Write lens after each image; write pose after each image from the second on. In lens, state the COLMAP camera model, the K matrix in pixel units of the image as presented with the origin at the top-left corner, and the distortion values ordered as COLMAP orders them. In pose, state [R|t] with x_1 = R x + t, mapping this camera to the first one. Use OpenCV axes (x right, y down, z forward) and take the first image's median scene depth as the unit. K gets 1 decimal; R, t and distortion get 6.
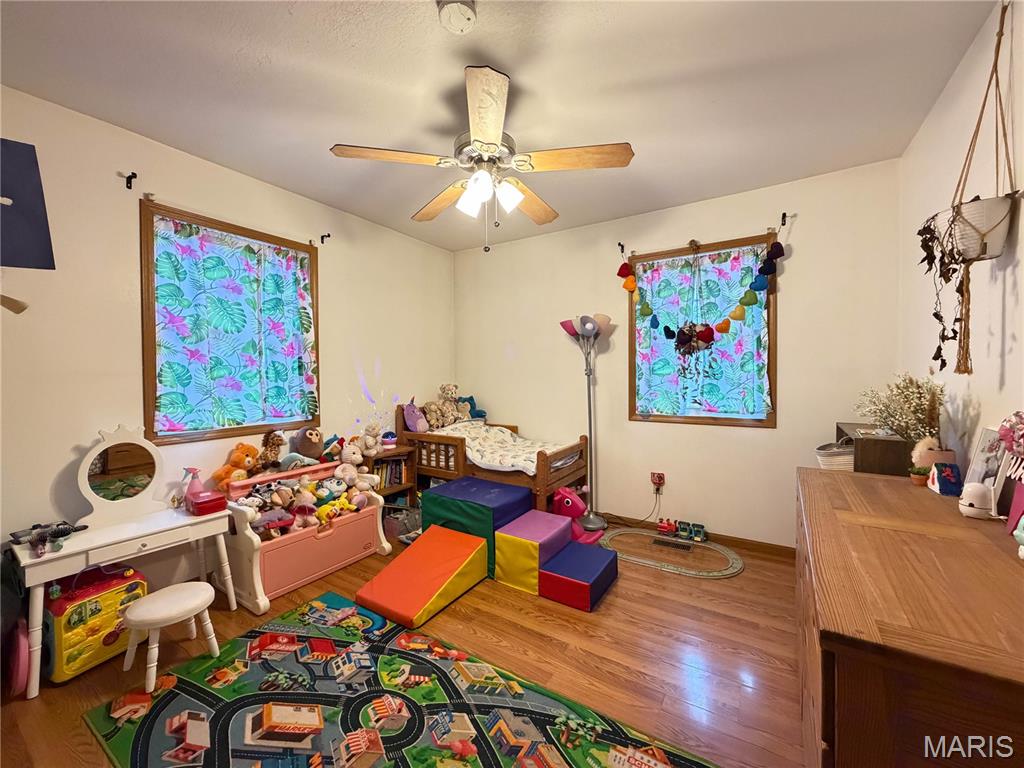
lens RADIAL K [[411.0, 0, 512.0], [0, 411.0, 384.0], [0, 0, 1]] dist [0.002133, 0.000474]
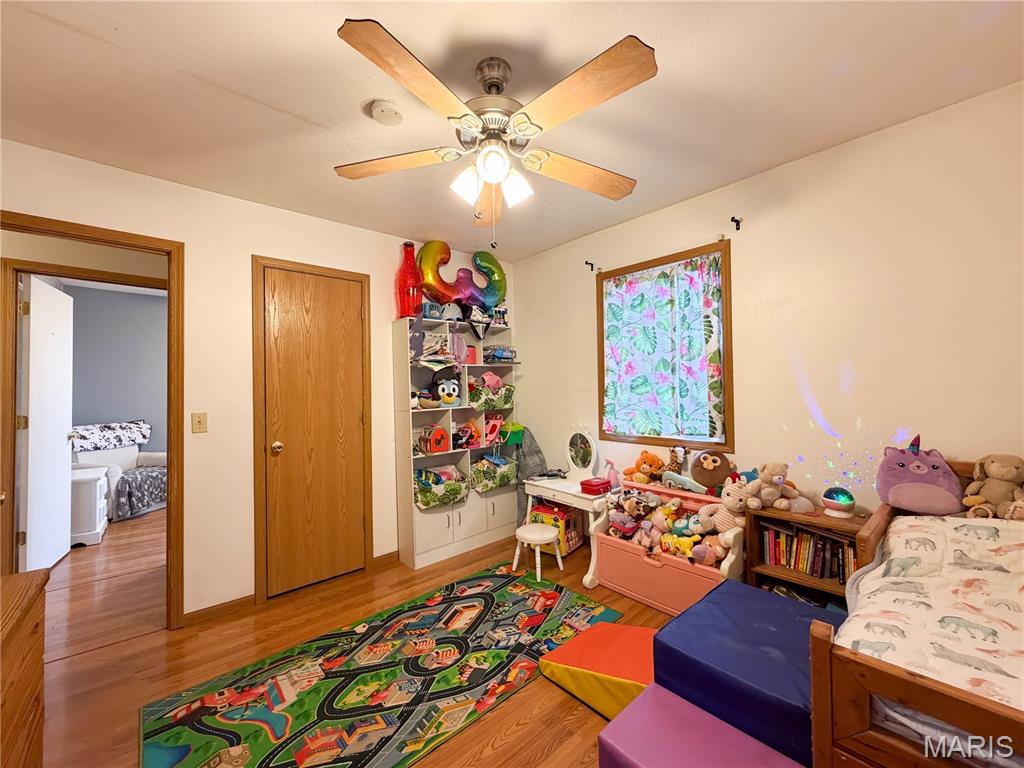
lens RADIAL K [[408.9, 0, 508.7], [0, 408.9, 382.2], [0, 0, 1]] dist [0.001780, 0.000040]
pose [[-0.280097, -0.001724, -0.959970, 0.756074], [-0.006211, 0.999981, 0.000017, -0.062348], [0.959952, 0.005967, -0.280102, 1.339872]]
